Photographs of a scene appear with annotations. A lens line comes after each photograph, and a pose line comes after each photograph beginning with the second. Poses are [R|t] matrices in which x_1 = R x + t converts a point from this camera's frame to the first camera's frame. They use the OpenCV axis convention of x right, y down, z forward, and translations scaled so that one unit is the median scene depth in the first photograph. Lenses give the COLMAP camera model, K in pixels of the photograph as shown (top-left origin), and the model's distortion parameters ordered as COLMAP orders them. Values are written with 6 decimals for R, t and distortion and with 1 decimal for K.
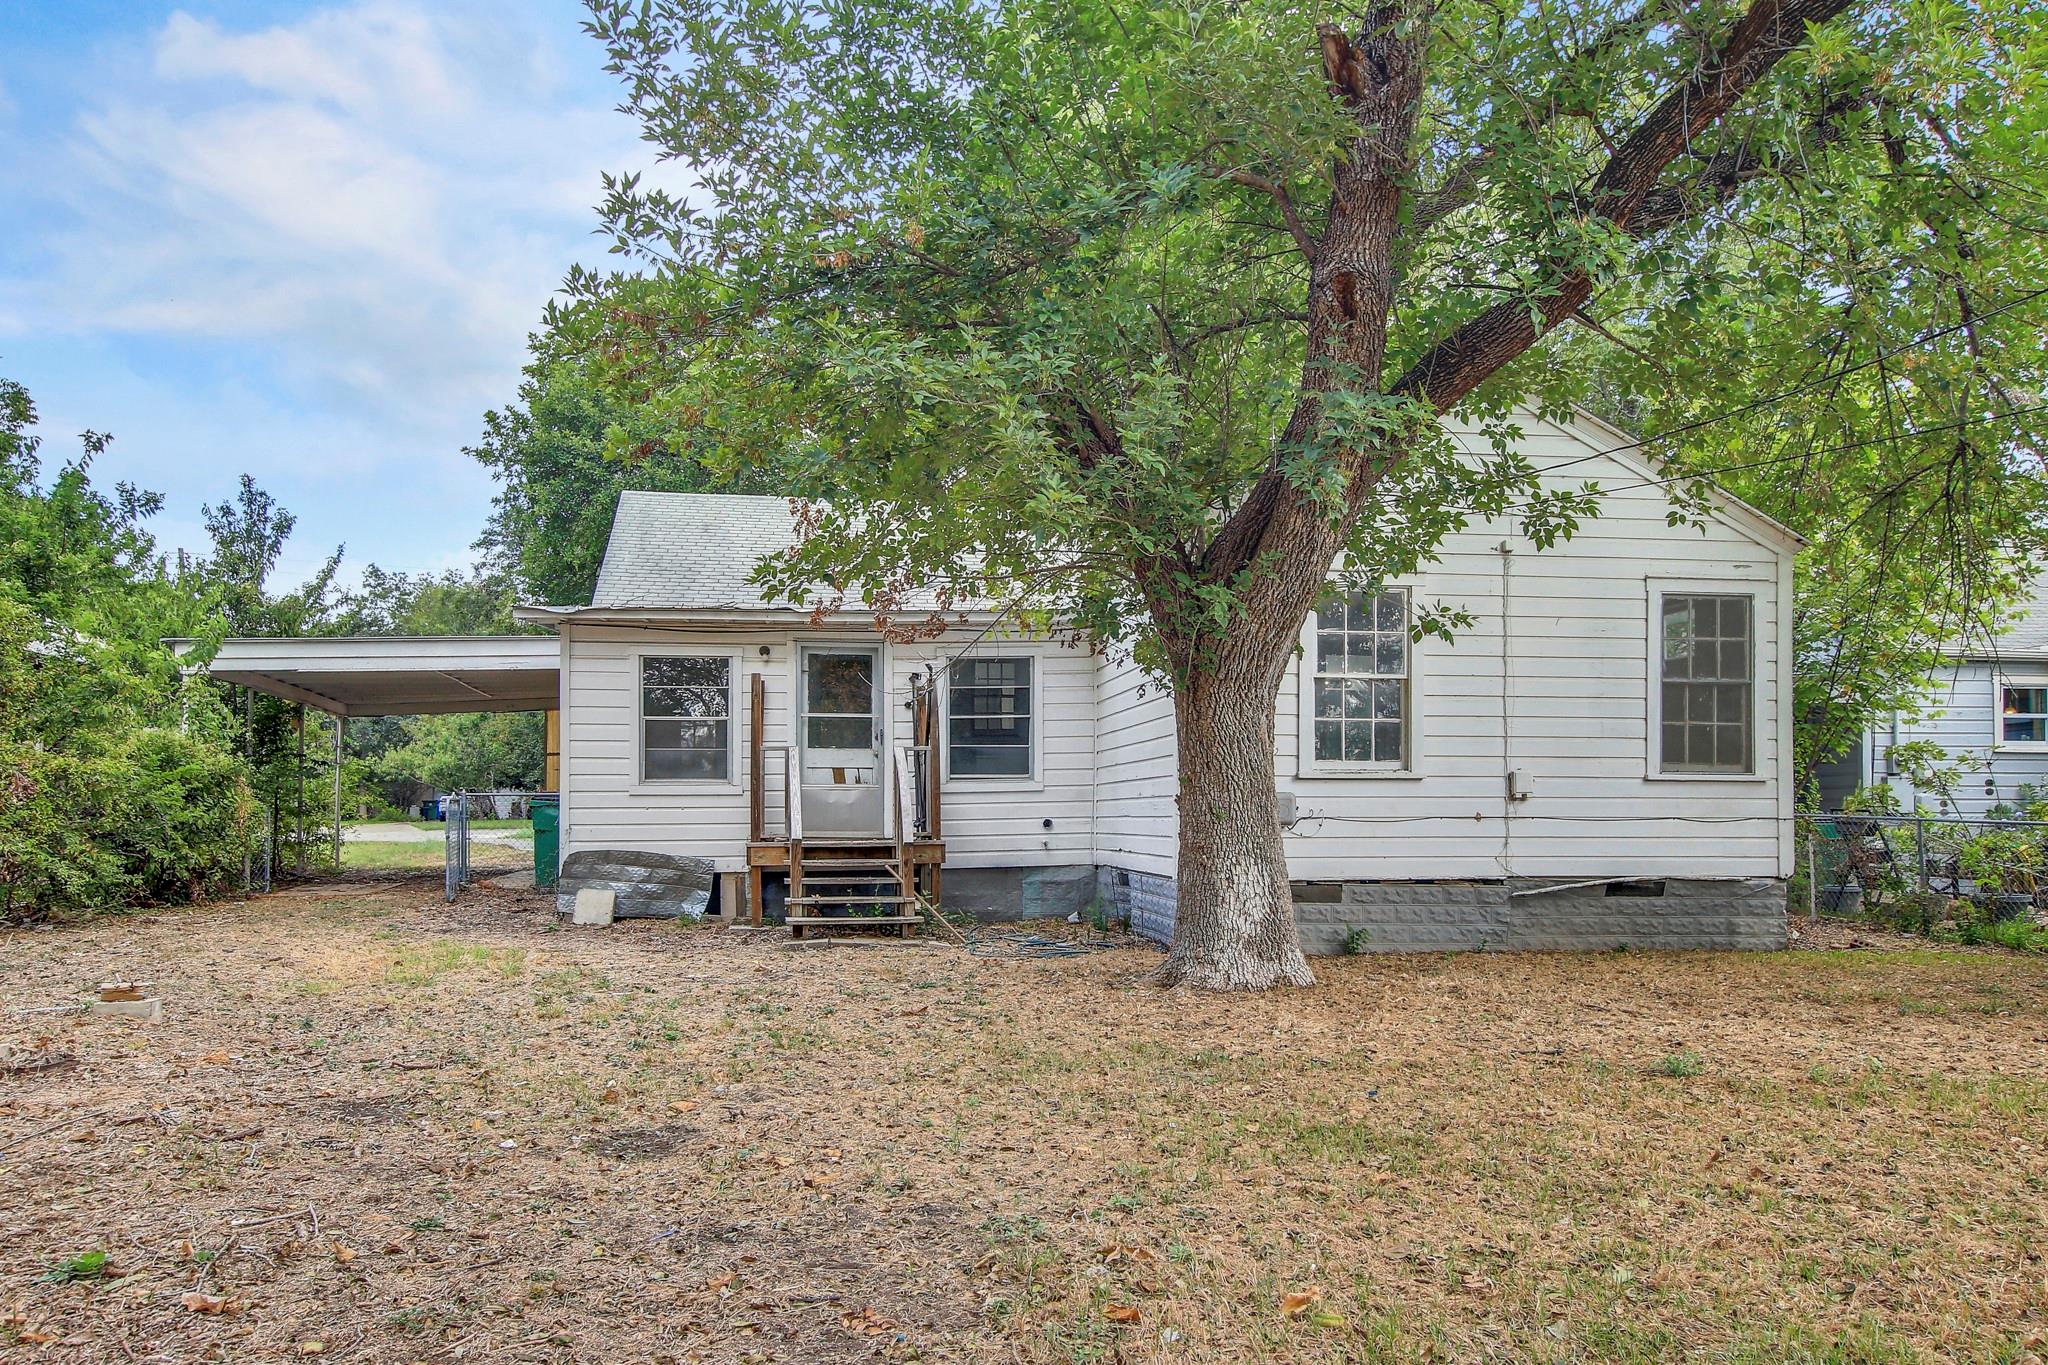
lens RADIAL K [[1498.5, 0, 1023.9], [0, 1498.5, 678.2], [0, 0, 1]] dist [0.015746, 0.002456]
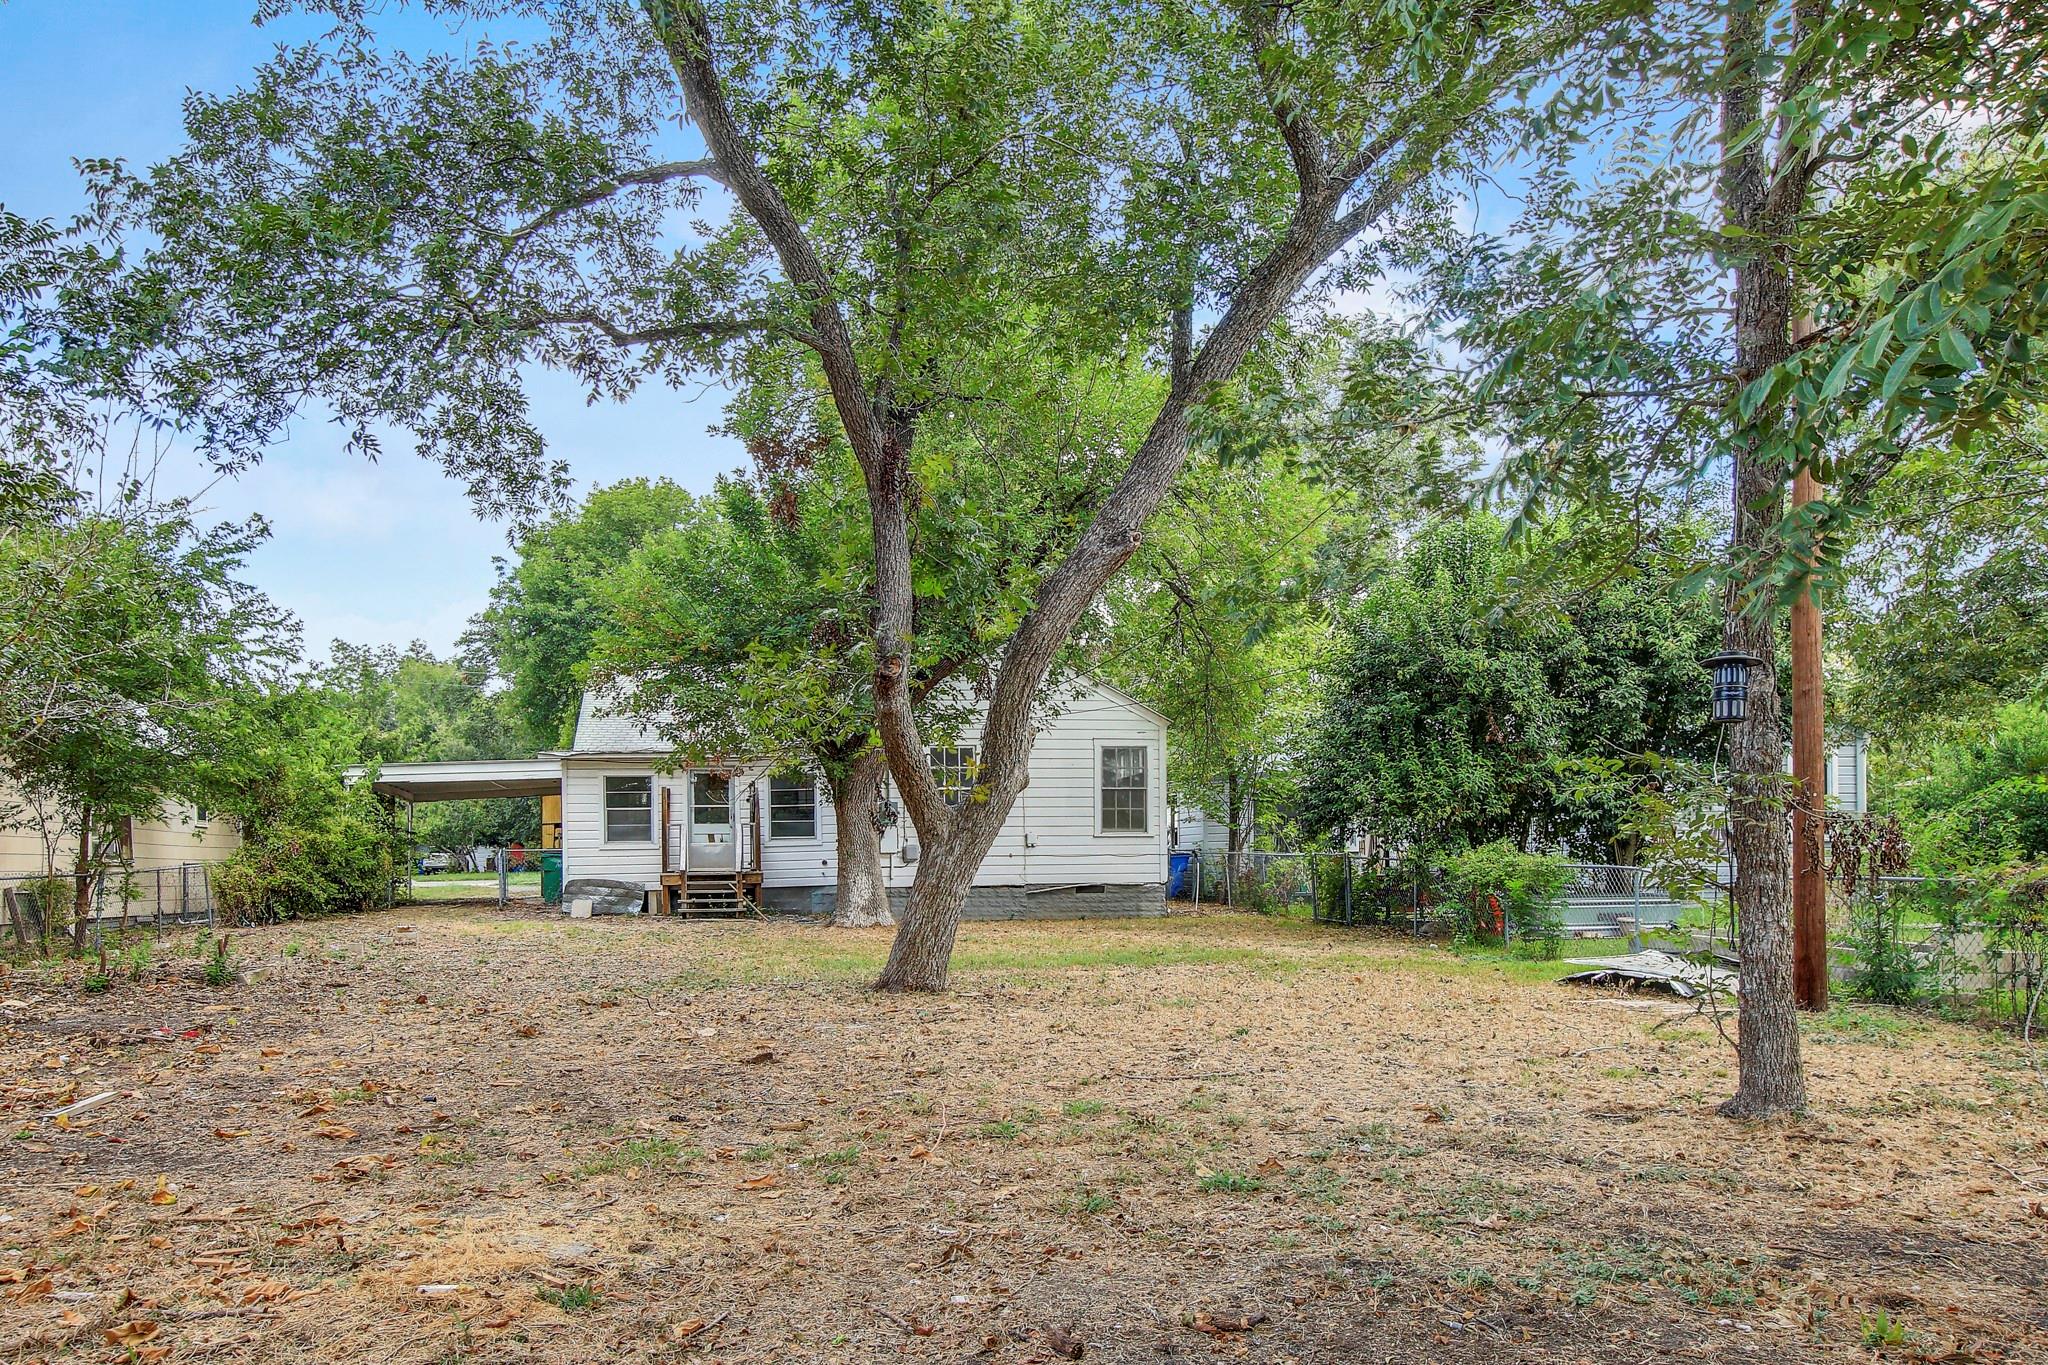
lens RADIAL K [[1640.1, 0, 1023.8], [0, 1640.1, 692.0], [0, 0, 1]] dist [-0.014310, -0.001712]
pose [[0.999855, -0.011578, 0.012514, 0.252636], [0.011769, 0.999813, -0.015360, -0.084783], [-0.012334, 0.015505, 0.999804, -1.093470]]
